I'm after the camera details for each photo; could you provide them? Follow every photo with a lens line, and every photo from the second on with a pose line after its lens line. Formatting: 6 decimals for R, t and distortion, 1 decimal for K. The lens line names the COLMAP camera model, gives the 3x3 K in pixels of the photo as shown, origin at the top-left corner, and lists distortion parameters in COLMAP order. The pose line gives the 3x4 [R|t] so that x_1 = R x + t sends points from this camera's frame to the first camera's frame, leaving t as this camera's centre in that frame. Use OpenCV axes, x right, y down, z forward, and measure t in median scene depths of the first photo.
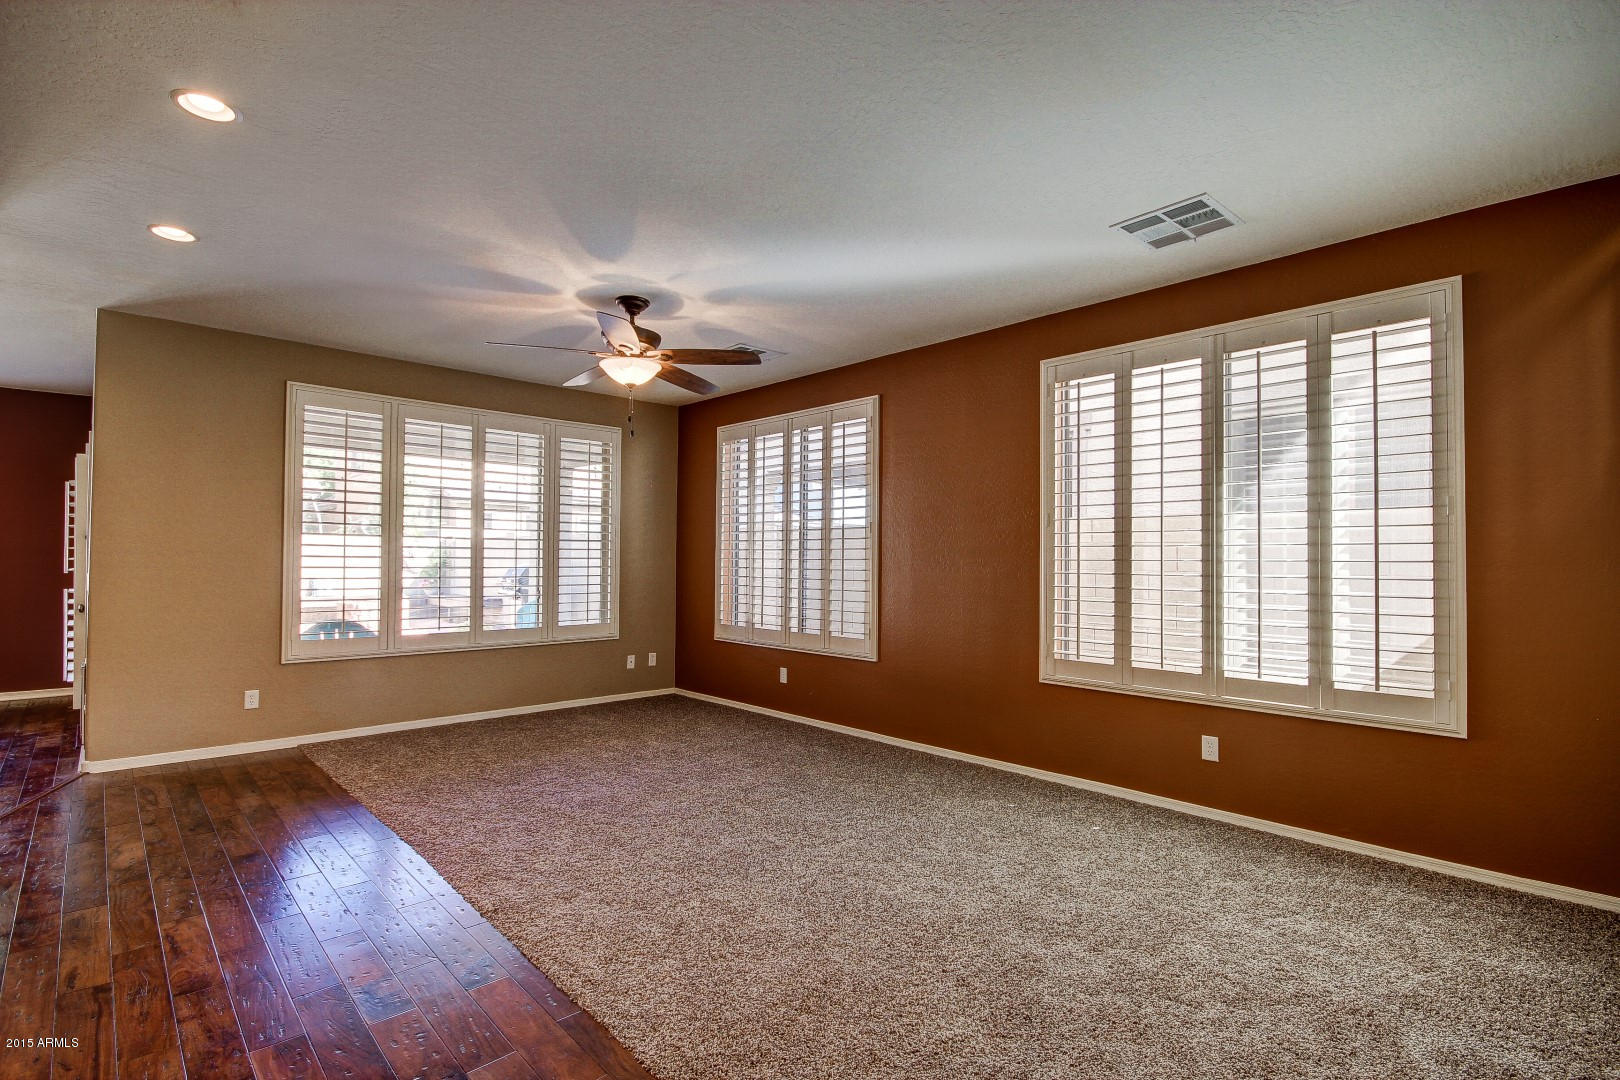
lens RADIAL K [[772.0, 0, 782.8], [0, 772.0, 561.6], [0, 0, 1]] dist [0.047694, -0.000073]
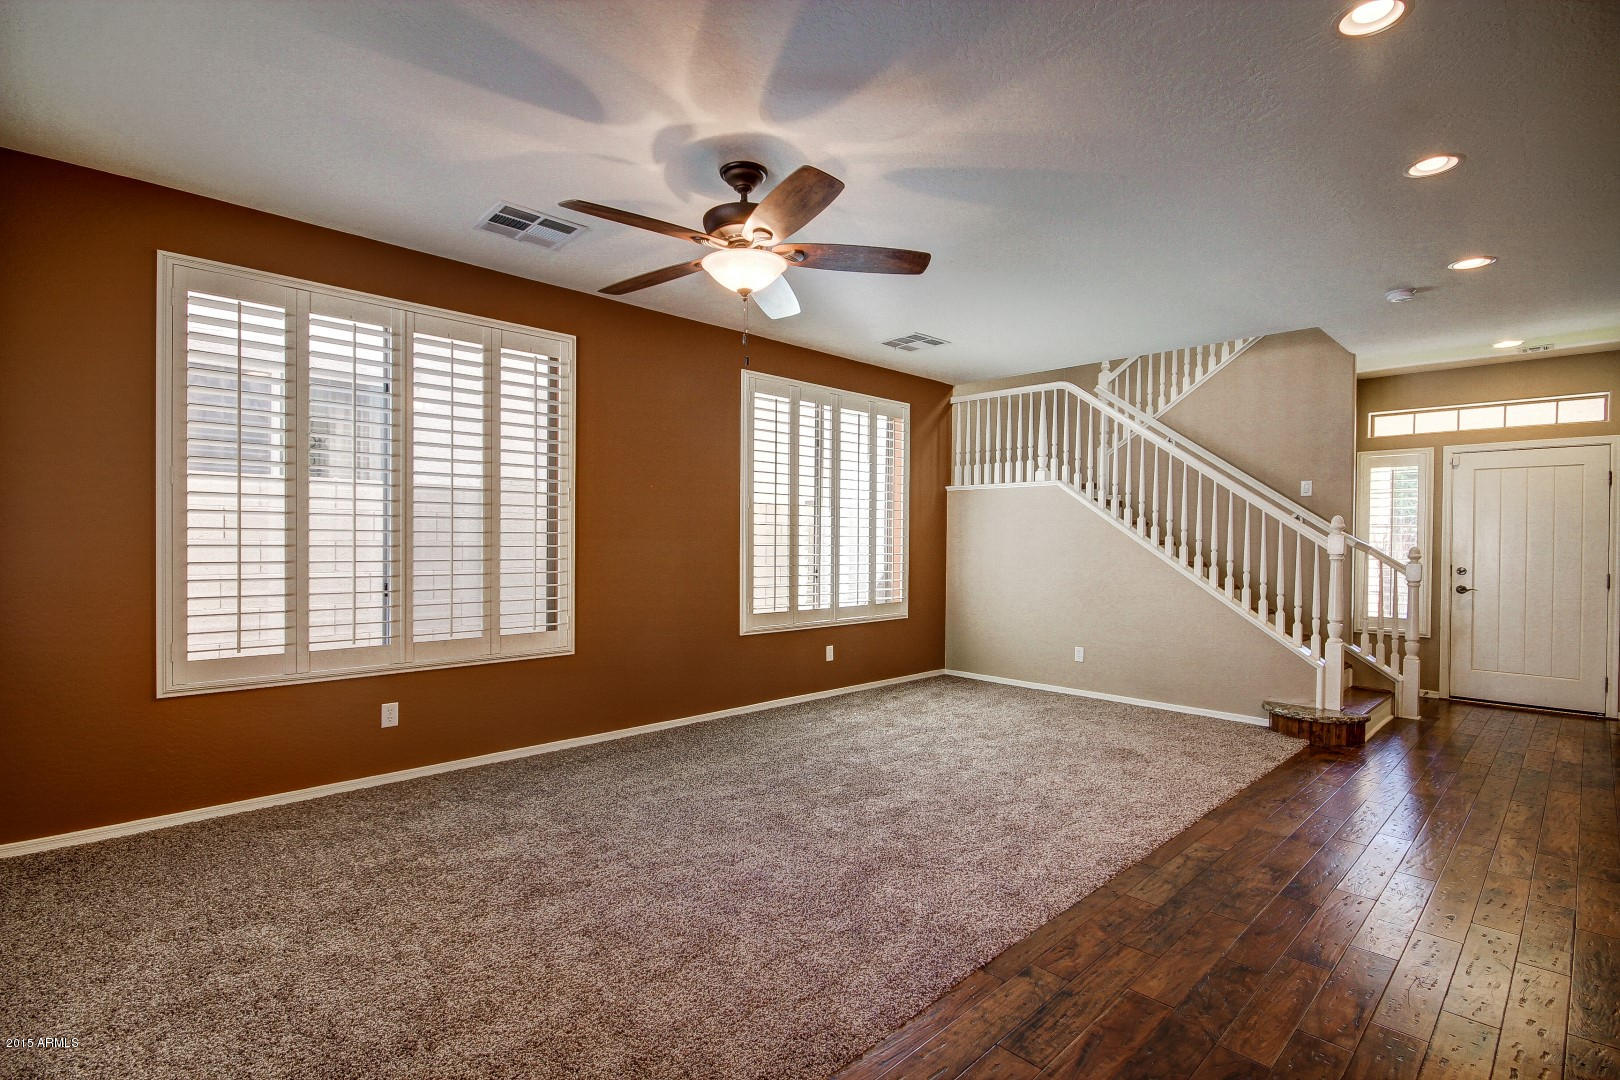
lens RADIAL K [[764.1, 0, 811.8], [0, 764.1, 547.9], [0, 0, 1]] dist [-0.004791, -0.000459]
pose [[-0.040558, -0.019377, 0.998989, -0.723359], [-0.010795, 0.999762, 0.018953, -0.005479], [-0.999119, -0.010015, -0.040758, 0.776974]]
